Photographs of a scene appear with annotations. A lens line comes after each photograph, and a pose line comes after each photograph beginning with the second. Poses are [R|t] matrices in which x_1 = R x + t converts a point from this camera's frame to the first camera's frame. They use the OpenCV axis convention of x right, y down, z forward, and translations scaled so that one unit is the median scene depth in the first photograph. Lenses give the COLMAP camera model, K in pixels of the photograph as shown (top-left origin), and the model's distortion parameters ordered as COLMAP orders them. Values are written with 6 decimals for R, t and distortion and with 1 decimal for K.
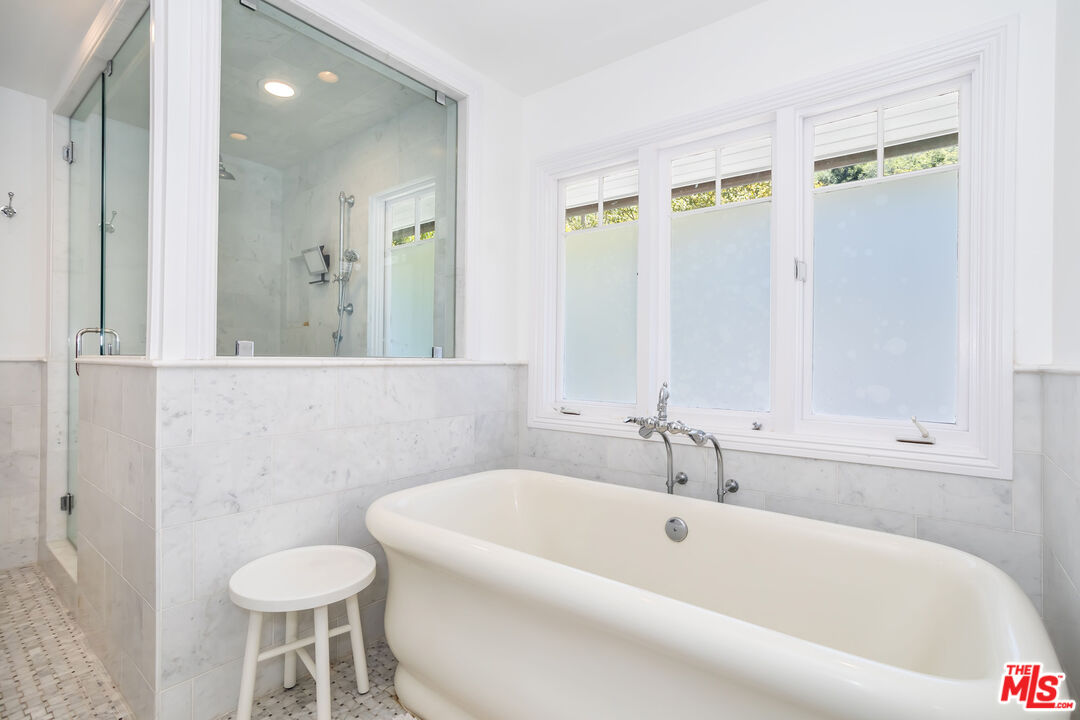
lens RADIAL K [[511.7, 0, 543.5], [0, 511.7, 367.6], [0, 0, 1]] dist [-0.038582, 0.006181]
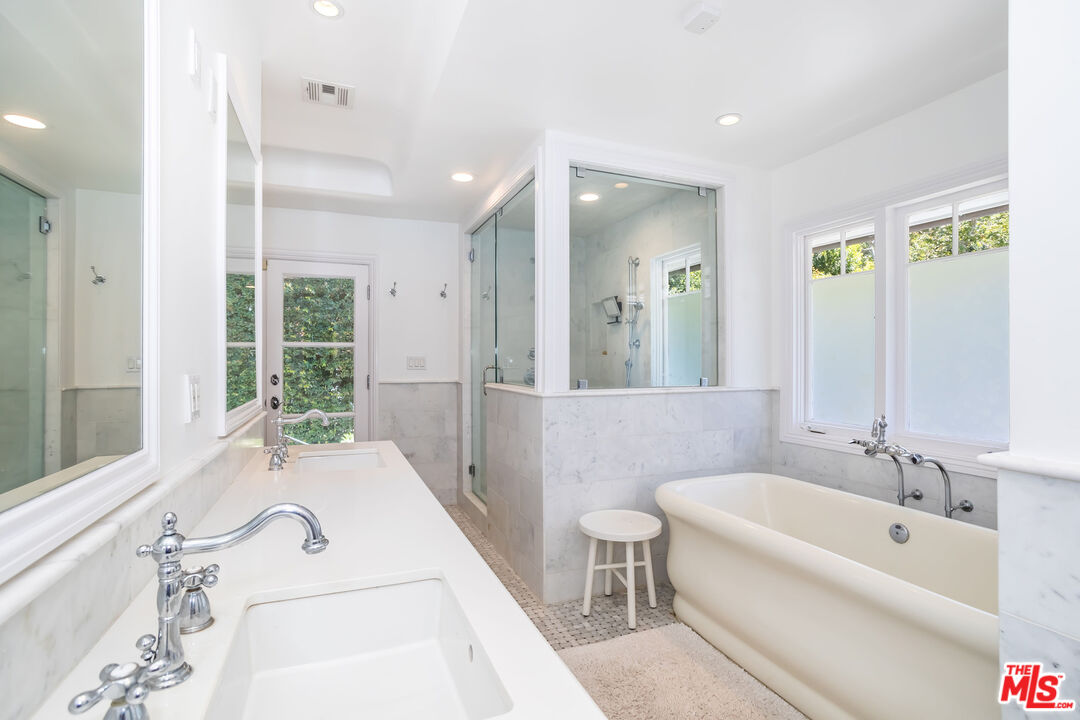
lens RADIAL K [[511.7, 0, 534.5], [0, 511.7, 356.4], [0, 0, 1]] dist [-0.038582, 0.006181]
pose [[0.858591, -0.016363, -0.512400, 0.114328], [0.003663, 0.999661, -0.025784, -0.072972], [0.512648, 0.020261, 0.858360, -0.445240]]
